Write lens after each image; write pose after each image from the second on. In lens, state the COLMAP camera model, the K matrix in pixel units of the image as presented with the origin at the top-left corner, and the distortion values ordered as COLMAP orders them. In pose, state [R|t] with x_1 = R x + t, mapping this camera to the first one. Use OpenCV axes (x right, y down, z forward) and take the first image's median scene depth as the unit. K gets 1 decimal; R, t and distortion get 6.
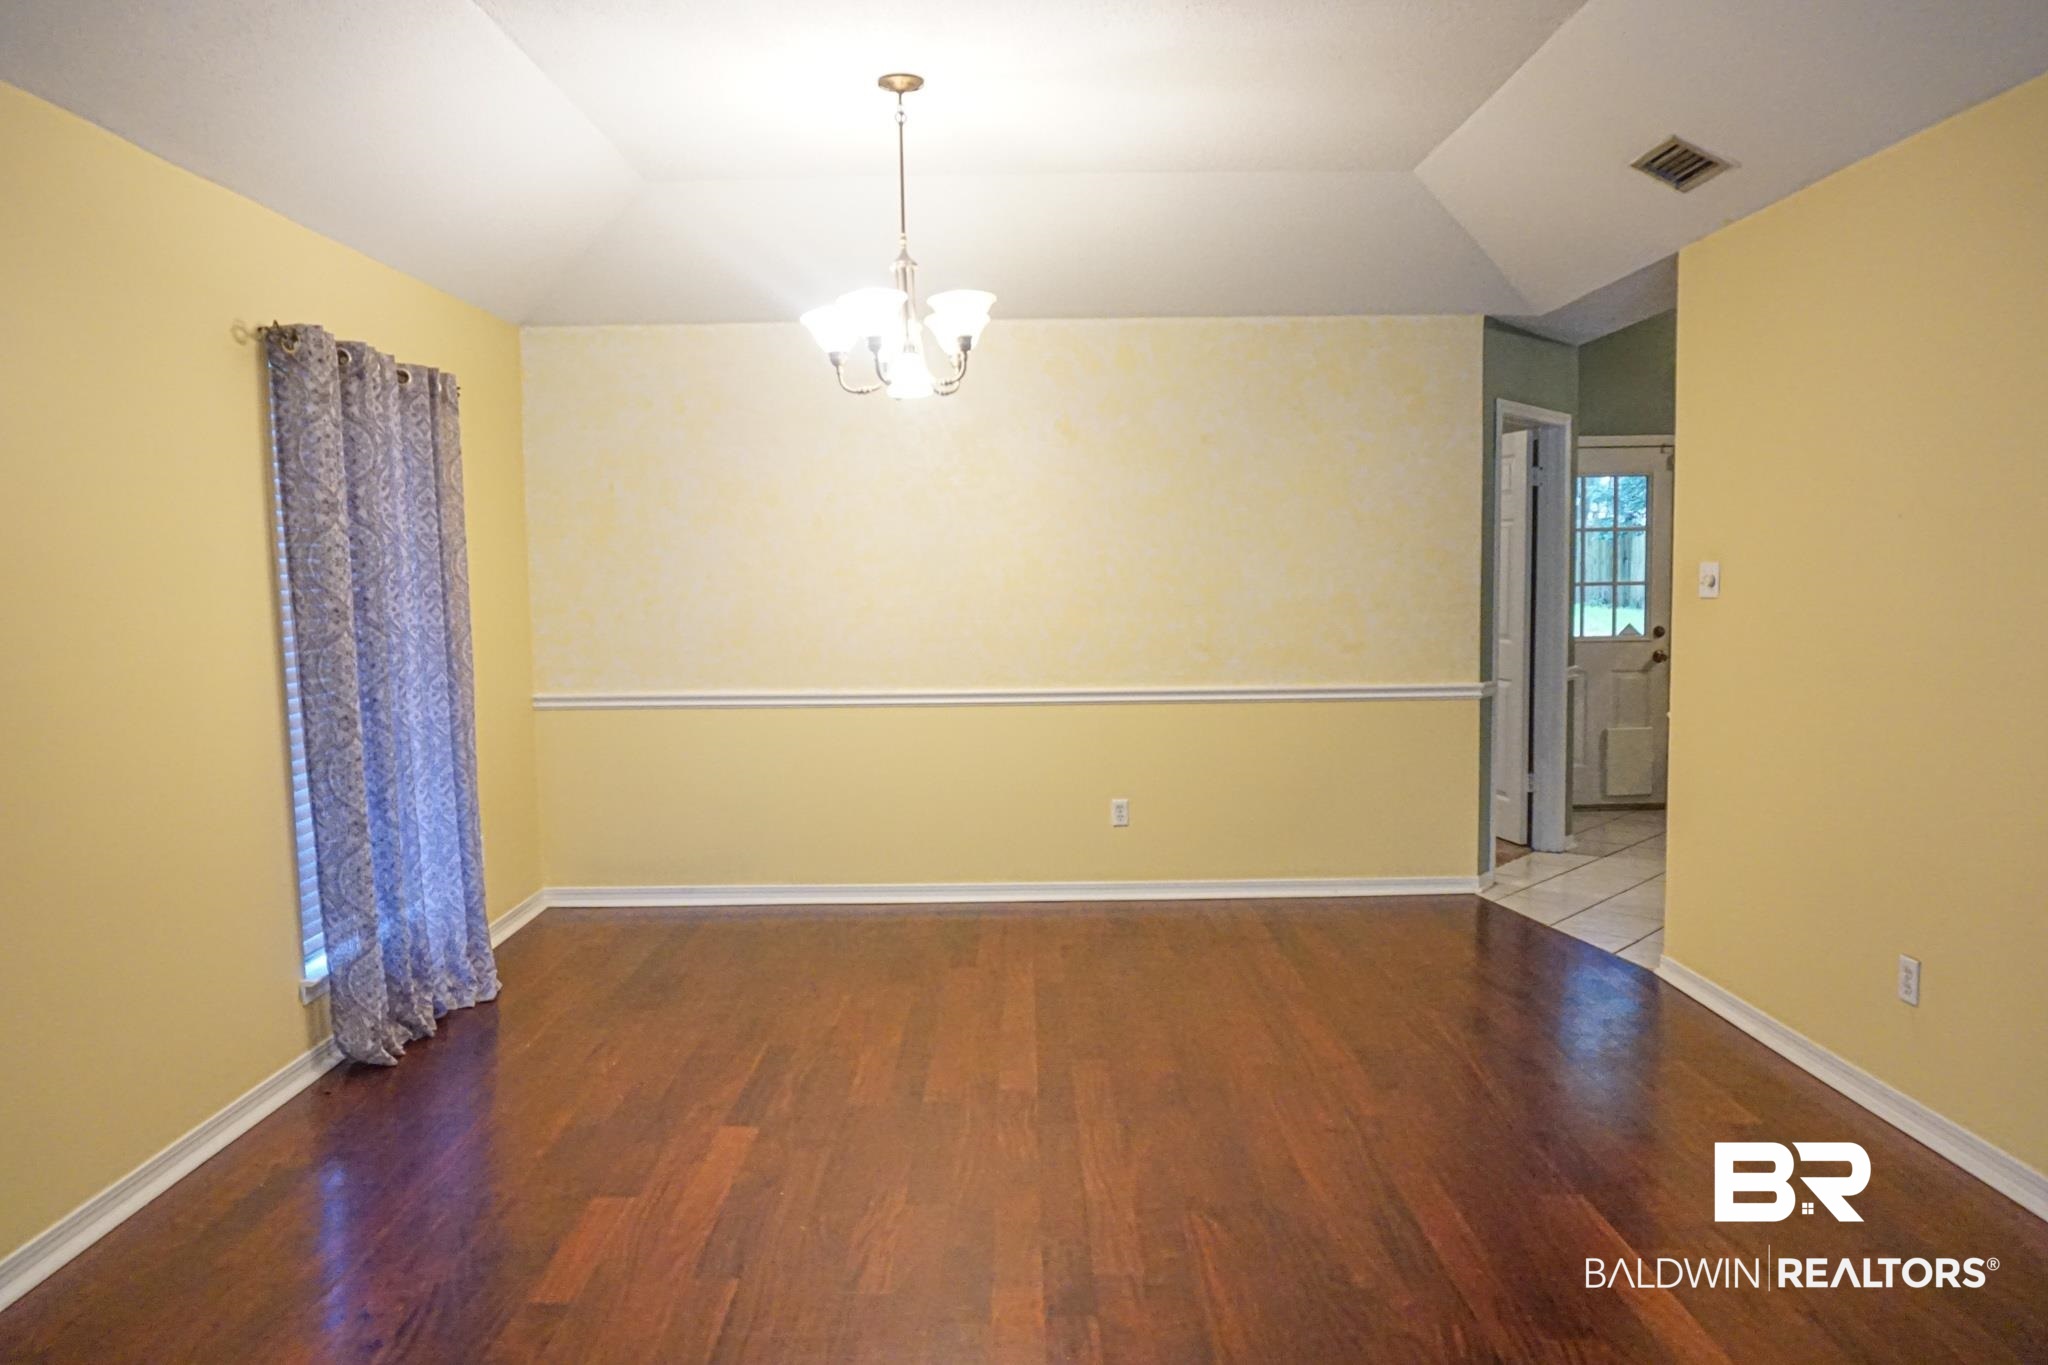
lens RADIAL K [[1366.0, 0, 1017.8], [0, 1366.0, 684.6], [0, 0, 1]] dist [-0.063308, 0.046277]
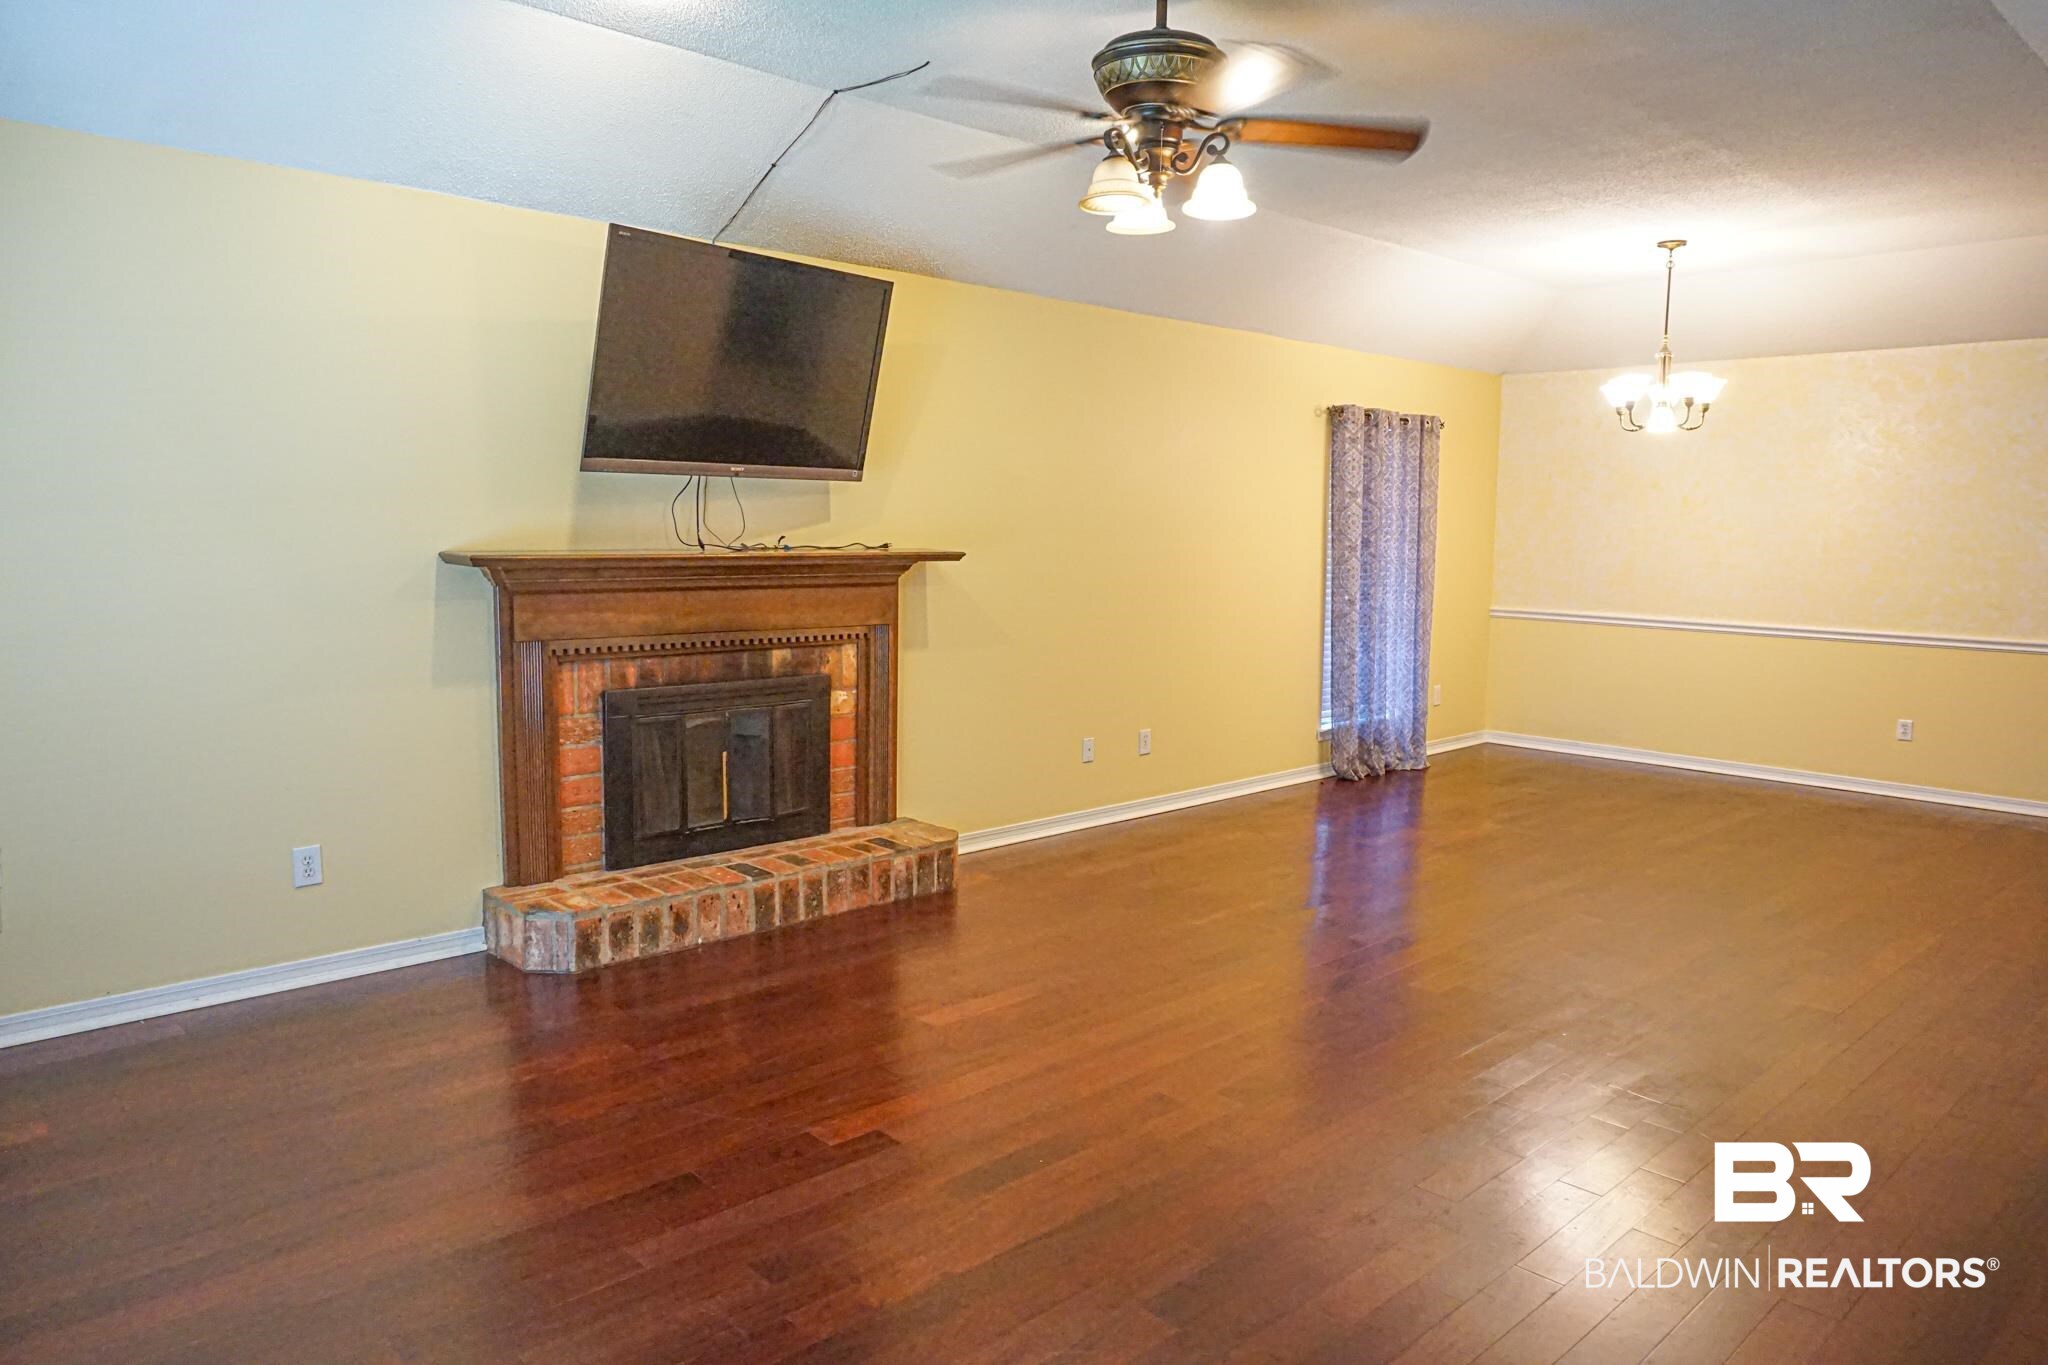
lens RADIAL K [[1366.0, 0, 1017.8], [0, 1366.0, 684.6], [0, 0, 1]] dist [-0.063308, 0.046277]
pose [[0.684047, 0.107151, -0.721525, 0.596988], [-0.081671, 0.994183, 0.070214, 0.044347], [0.724852, 0.010898, 0.688819, -0.701379]]
